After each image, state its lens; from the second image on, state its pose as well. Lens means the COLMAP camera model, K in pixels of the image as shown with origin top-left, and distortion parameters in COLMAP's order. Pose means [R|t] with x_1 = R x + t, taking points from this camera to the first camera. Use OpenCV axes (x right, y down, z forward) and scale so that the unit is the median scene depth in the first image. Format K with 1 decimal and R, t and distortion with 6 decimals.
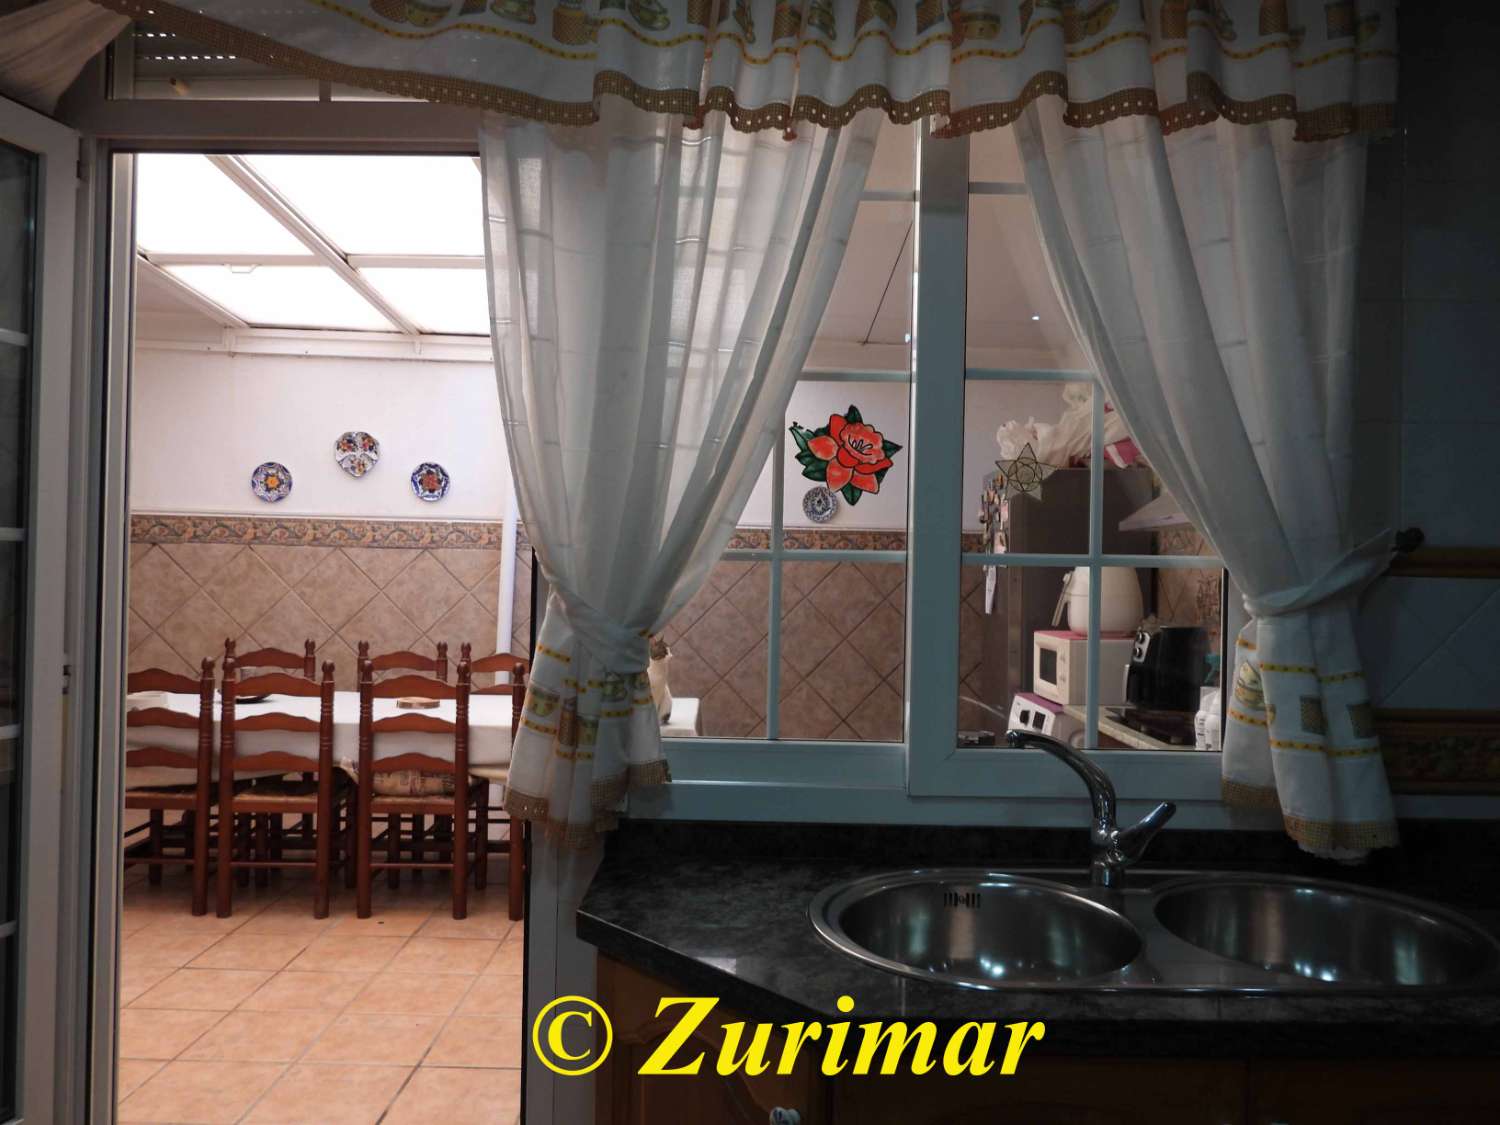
lens RADIAL K [[1071.1, 0, 743.8], [0, 1071.1, 567.7], [0, 0, 1]] dist [-0.014638, 0.001911]
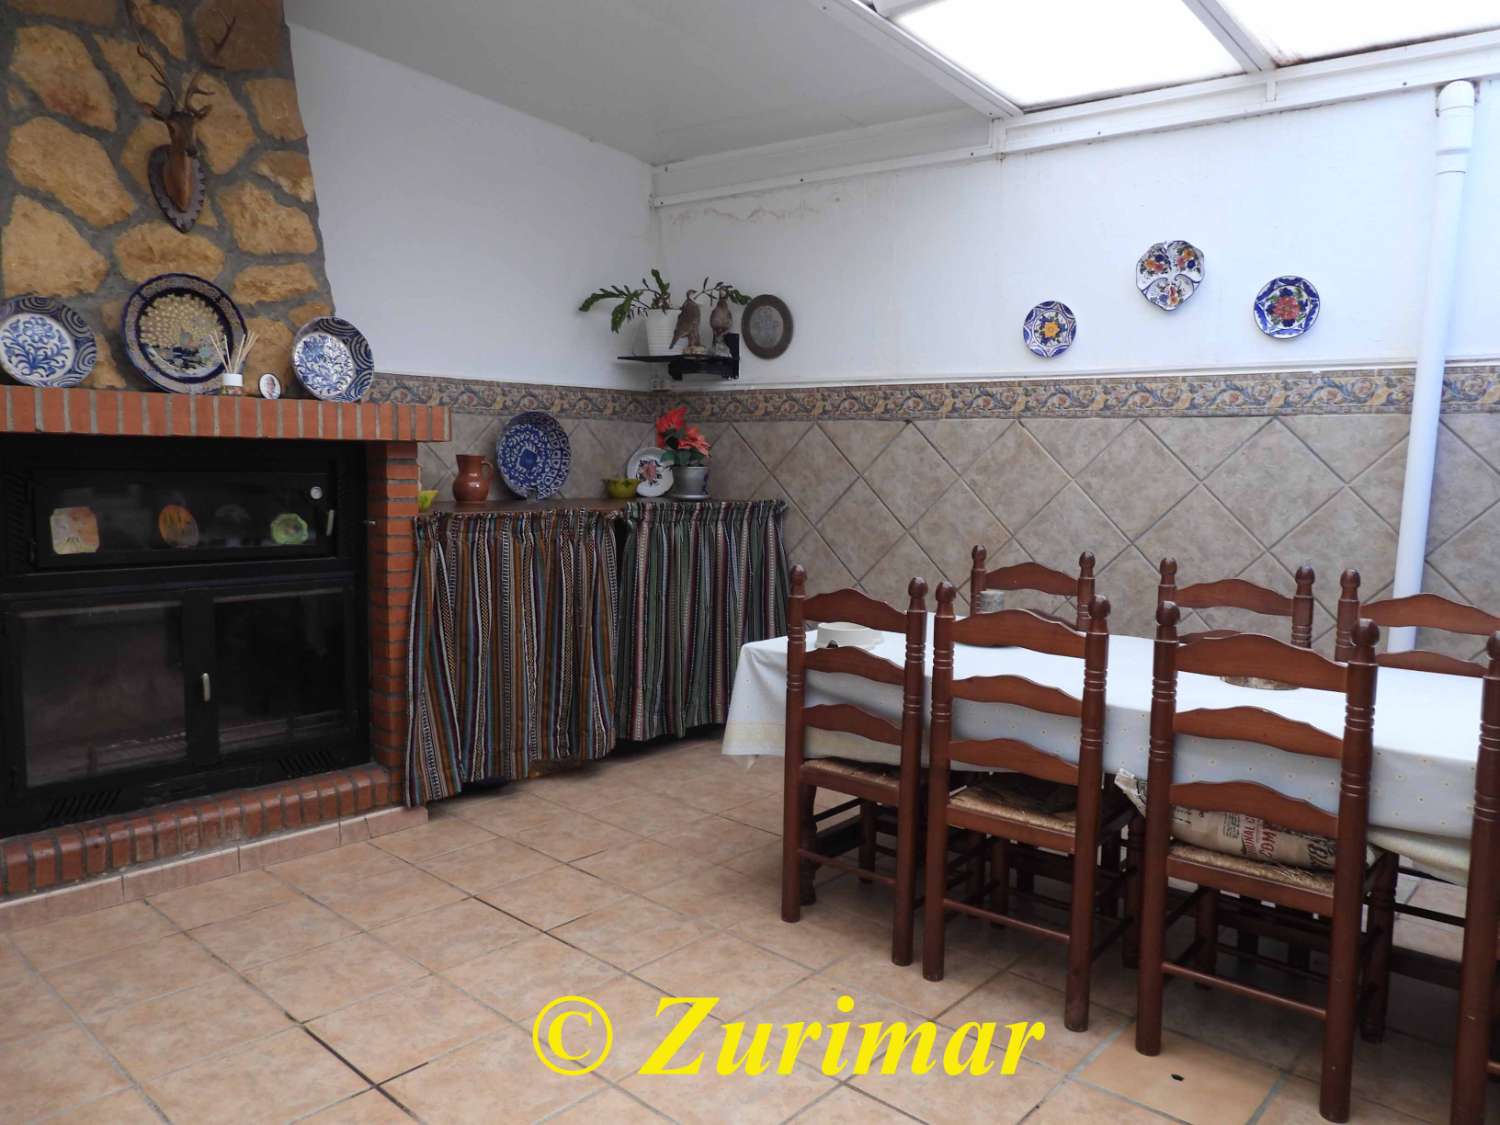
lens RADIAL K [[1071.1, 0, 755.4], [0, 1071.1, 565.2], [0, 0, 1]] dist [-0.014638, 0.001911]
pose [[0.749324, 0.053712, -0.660022, -0.135349], [0.004329, 0.996287, 0.085991, 0.018815], [0.662190, -0.067292, 0.746309, 0.406679]]
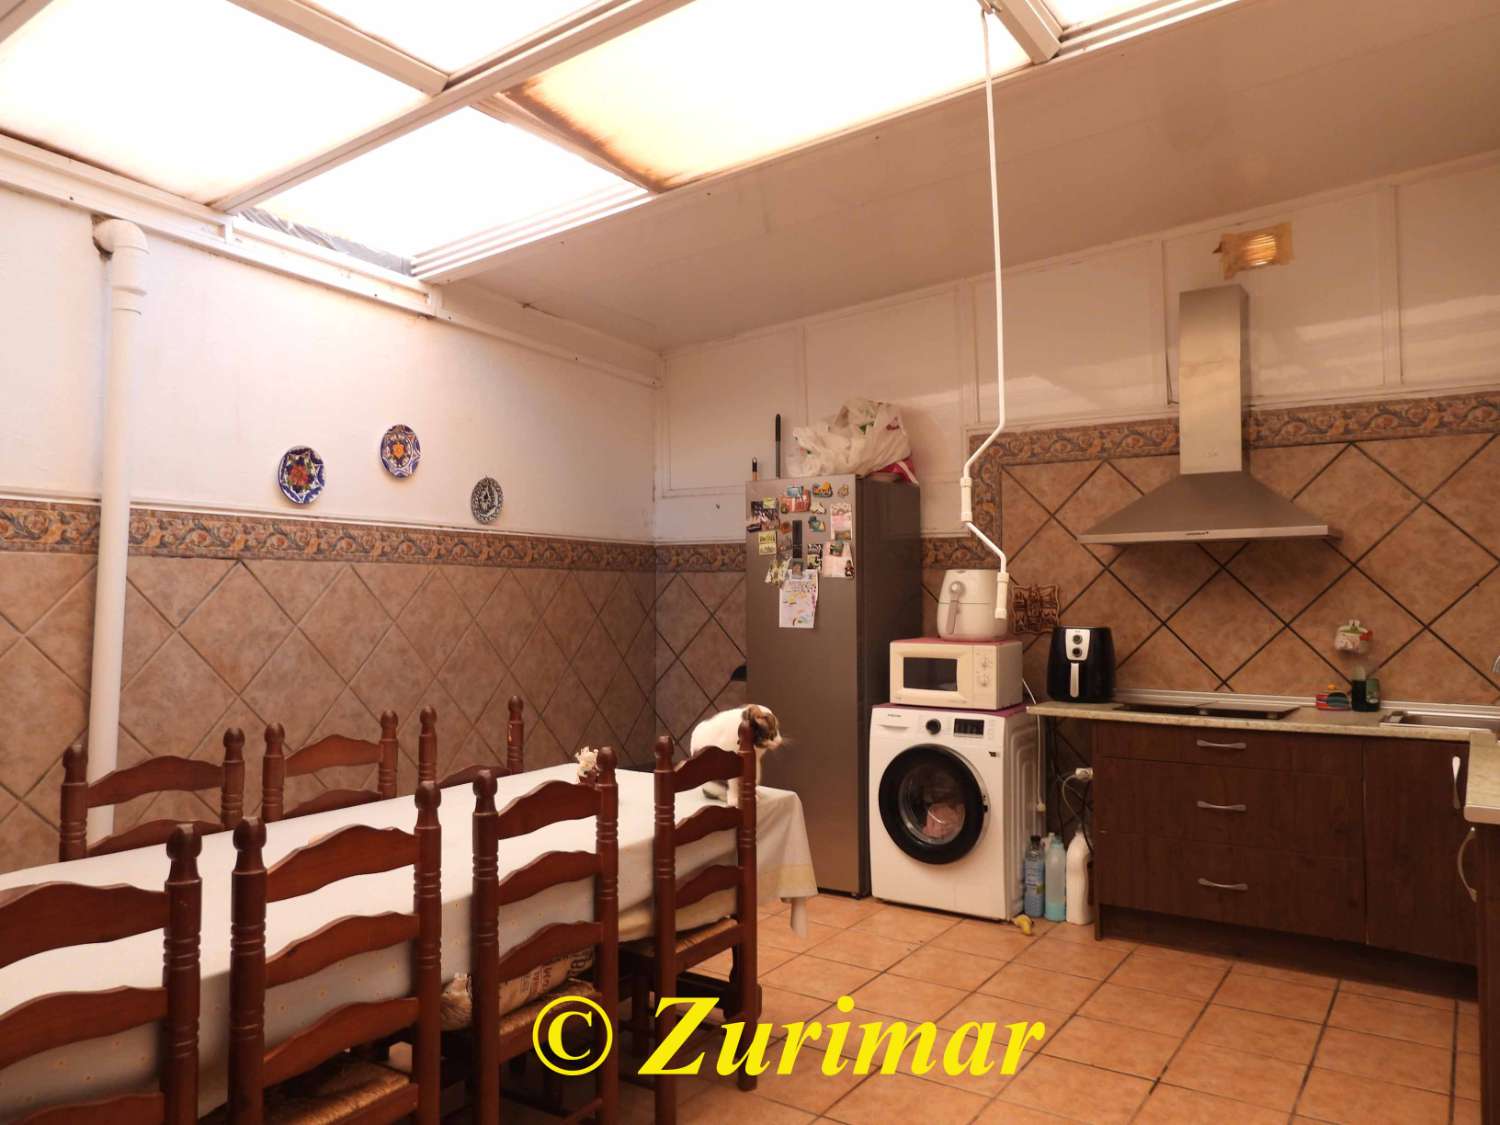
lens RADIAL K [[1071.1, 0, 736.0], [0, 1071.1, 558.3], [0, 0, 1]] dist [-0.014638, 0.001911]
pose [[0.558668, 0.007781, 0.829355, -0.630906], [0.011206, 0.999794, -0.016929, -0.002121], [-0.829316, 0.018752, 0.558466, 0.549610]]
